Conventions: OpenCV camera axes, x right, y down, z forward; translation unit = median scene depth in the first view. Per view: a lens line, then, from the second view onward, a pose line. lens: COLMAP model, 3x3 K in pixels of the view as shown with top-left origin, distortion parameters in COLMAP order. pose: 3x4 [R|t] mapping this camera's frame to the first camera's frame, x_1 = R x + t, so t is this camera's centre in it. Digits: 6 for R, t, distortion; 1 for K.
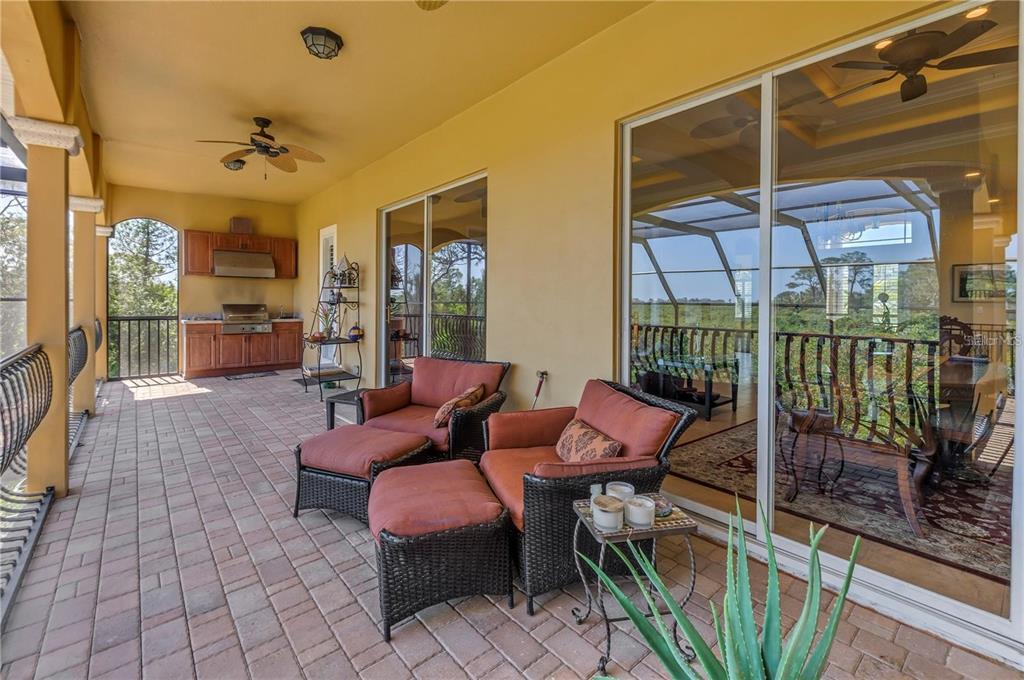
lens RADIAL K [[442.4, 0, 493.6], [0, 442.4, 307.1], [0, 0, 1]] dist [0.000416, 0.000551]
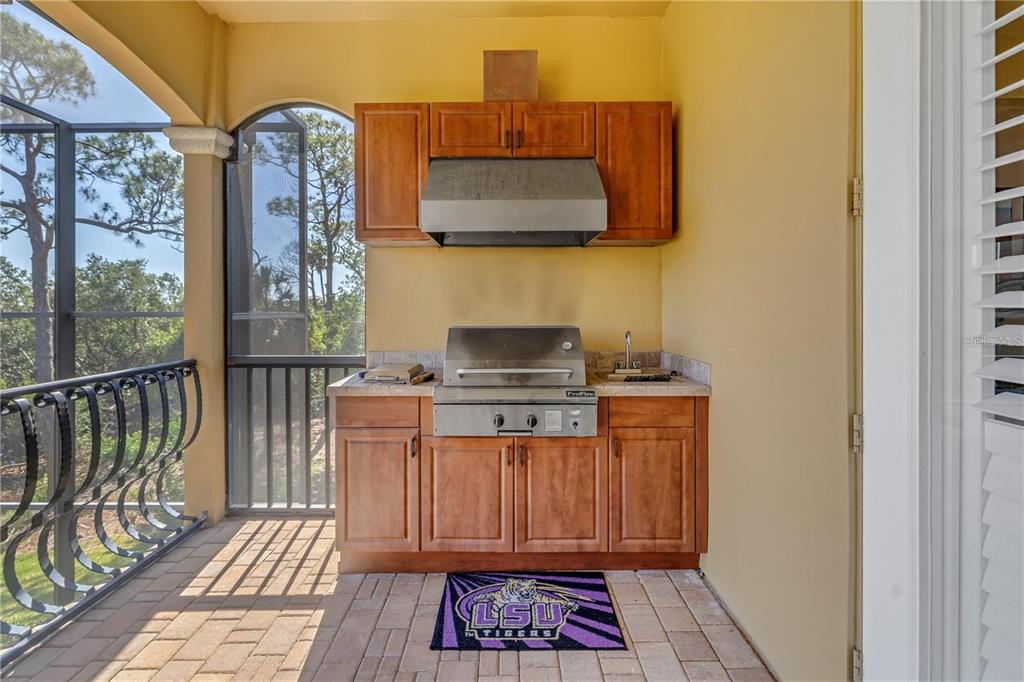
lens RADIAL K [[442.4, 0, 510.1], [0, 442.4, 312.5], [0, 0, 1]] dist [0.000416, 0.000551]
pose [[0.777306, -0.005318, -0.629100, -0.374369], [0.004119, 0.999986, -0.003364, -0.016362], [0.629109, 0.000023, 0.777317, 0.761218]]
